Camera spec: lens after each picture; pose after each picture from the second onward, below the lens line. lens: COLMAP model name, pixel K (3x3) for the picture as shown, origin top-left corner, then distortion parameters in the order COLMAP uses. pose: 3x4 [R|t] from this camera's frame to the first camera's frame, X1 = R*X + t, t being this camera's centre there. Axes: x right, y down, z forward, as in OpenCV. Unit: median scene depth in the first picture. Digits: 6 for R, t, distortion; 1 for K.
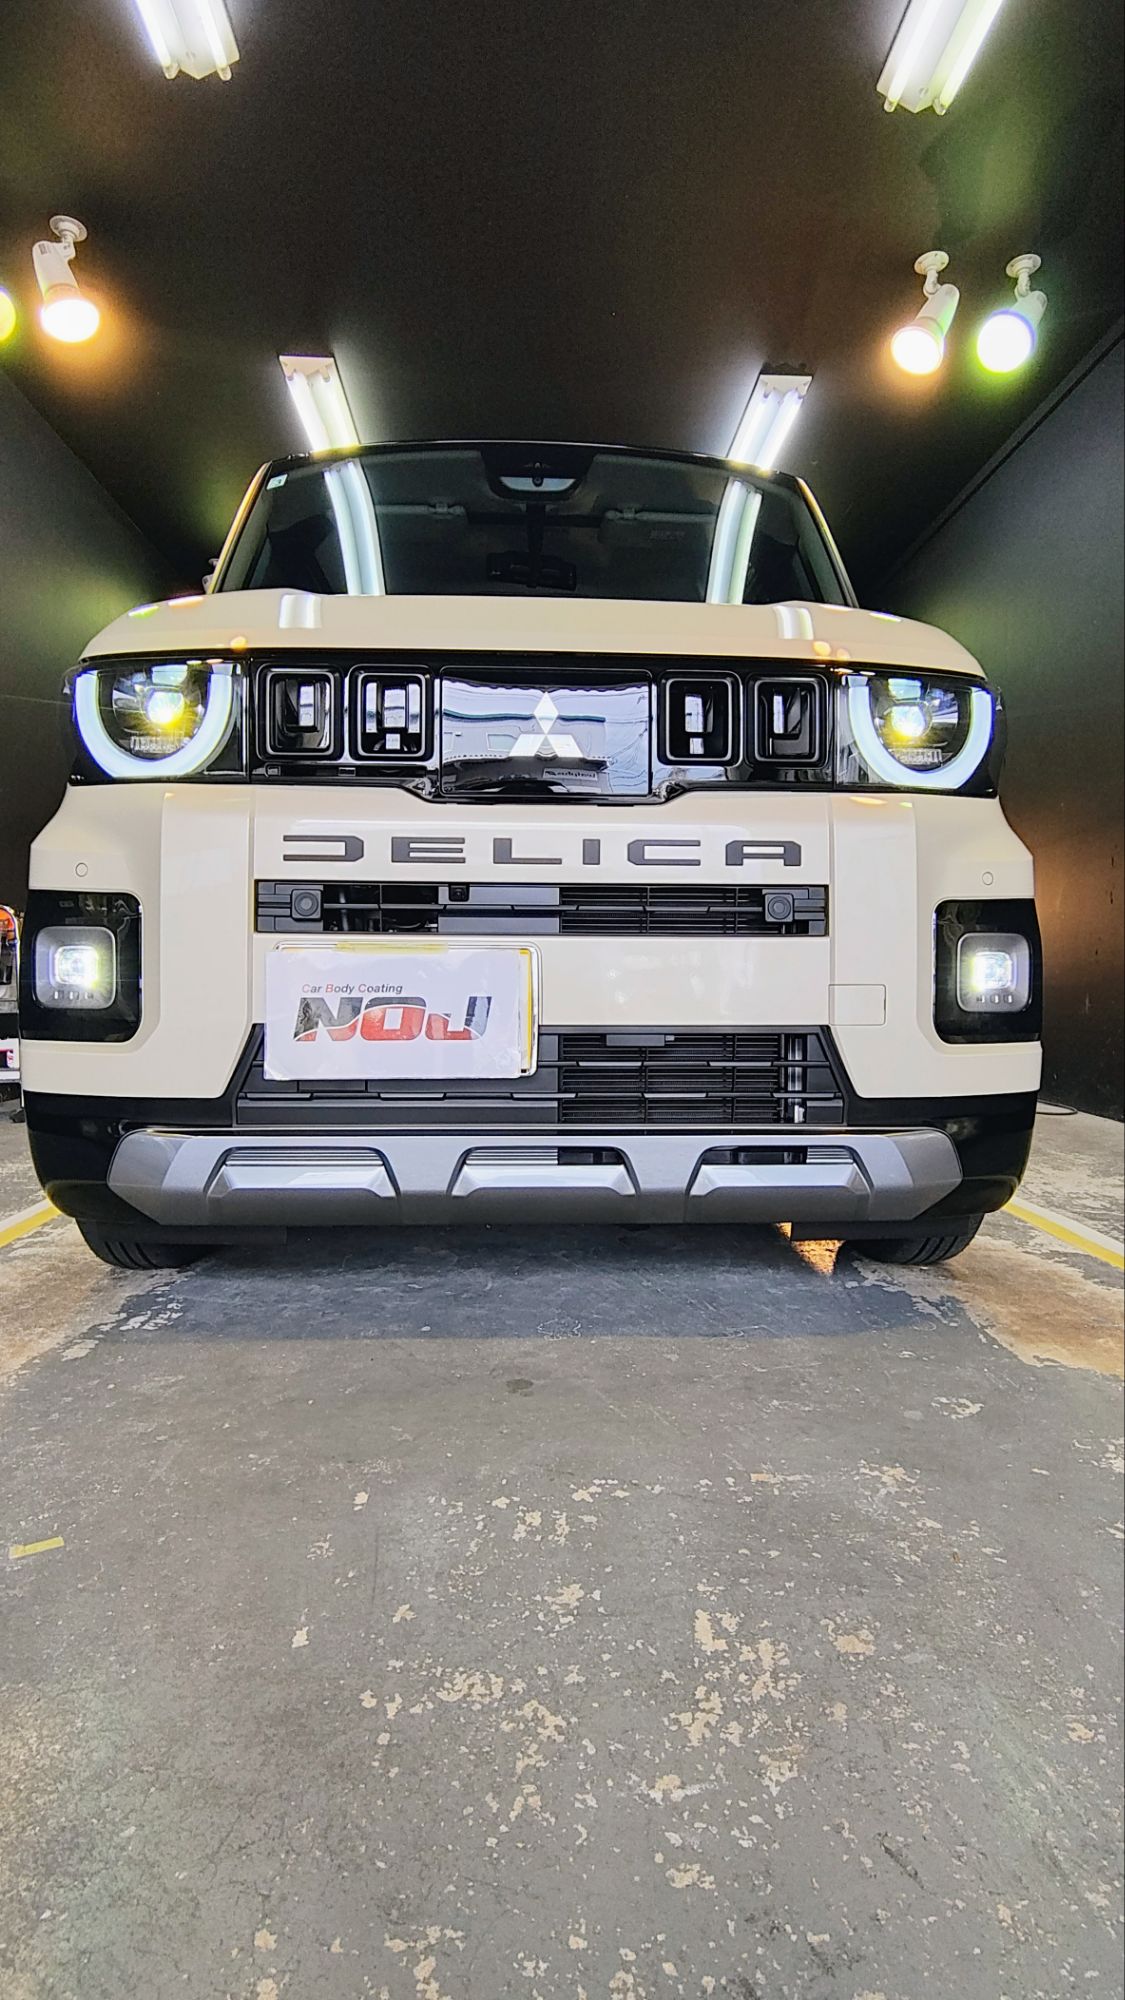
lens RADIAL K [[982.7, 0, 572.6], [0, 982.7, 1003.3], [0, 0, 1]] dist [0.003093, -0.000883]
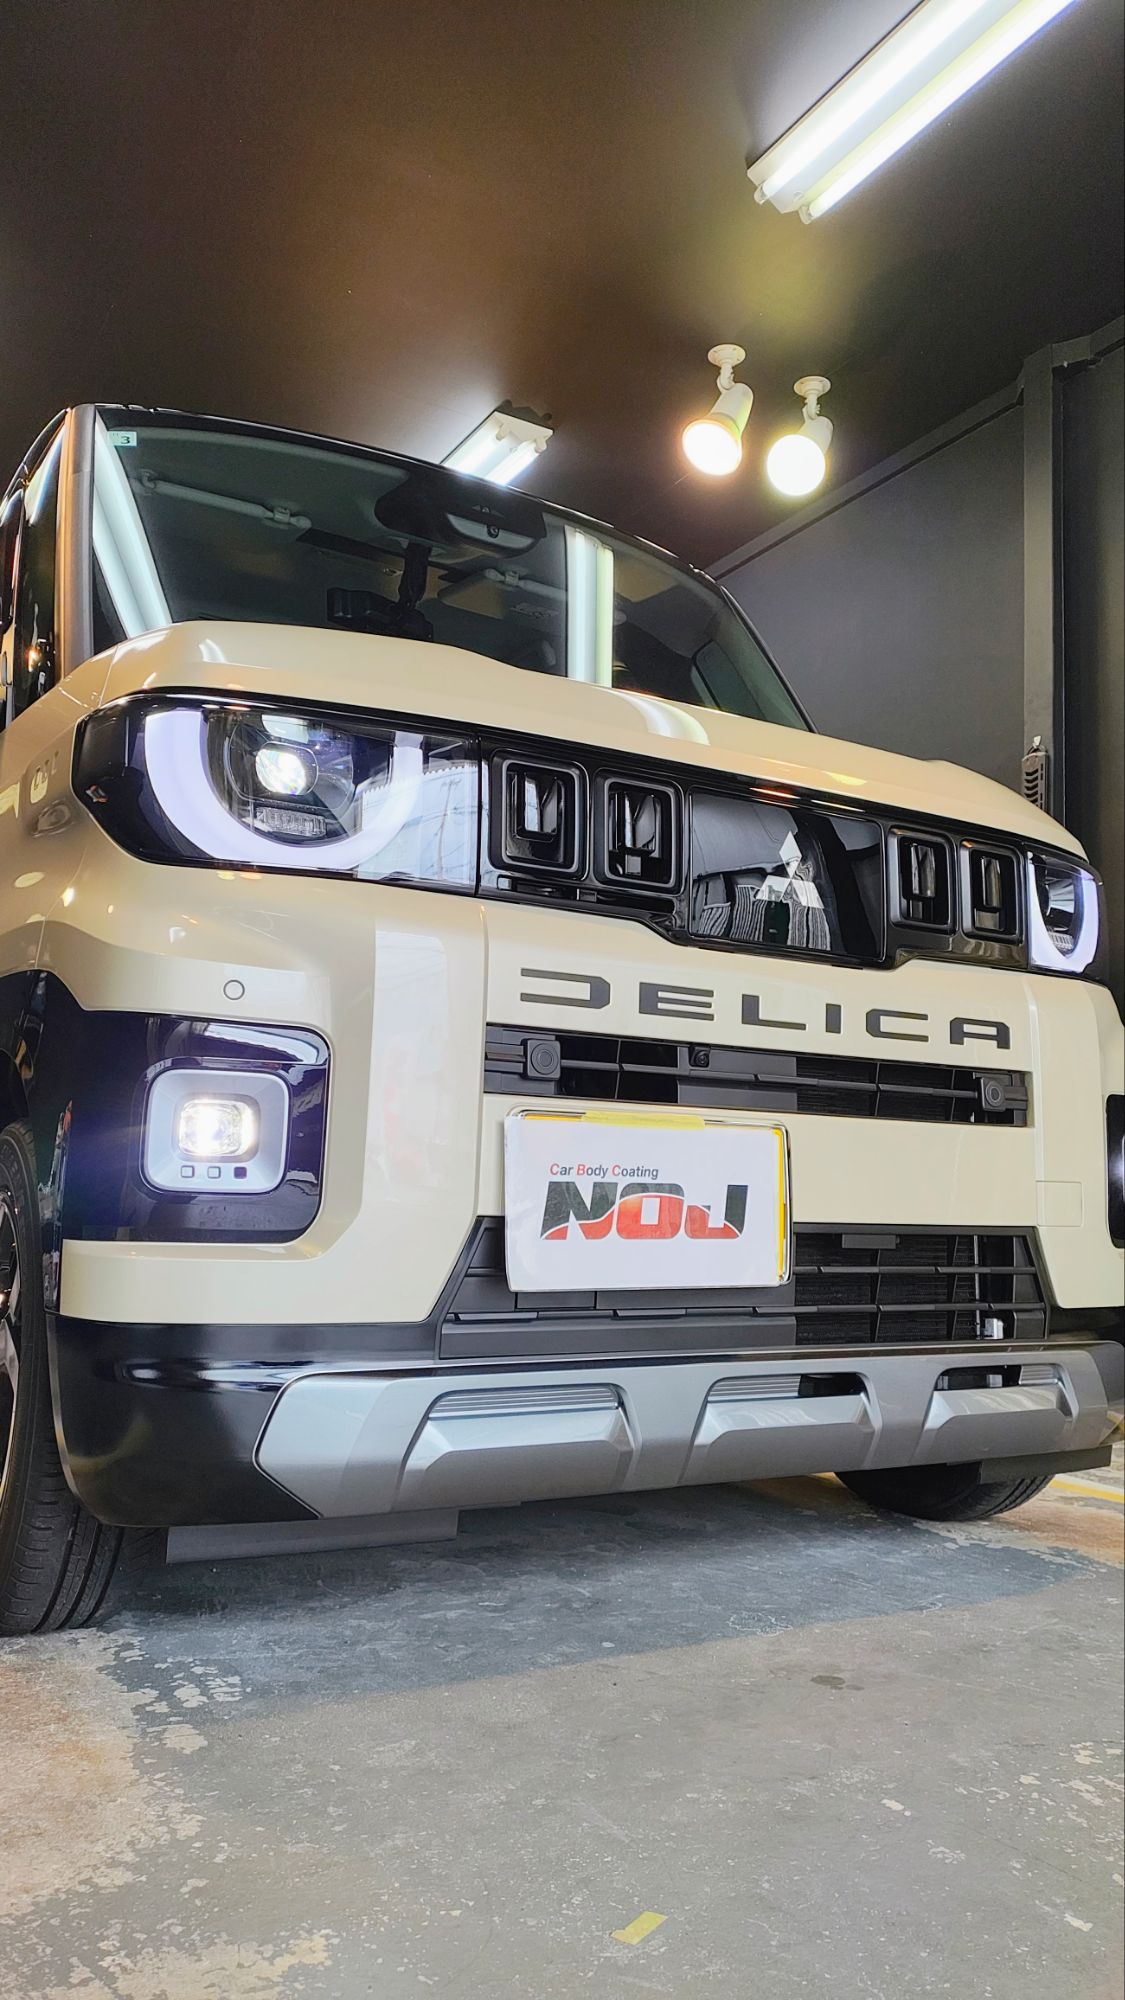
lens RADIAL K [[1525.5, 0, 551.7], [0, 1525.5, 996.8], [0, 0, 1]] dist [0.053790, -0.014271]
pose [[0.874373, 0.079163, 0.478754, -0.831865], [-0.003057, 0.987482, -0.157699, 0.038593], [-0.485245, 0.136425, 0.863670, -0.036006]]
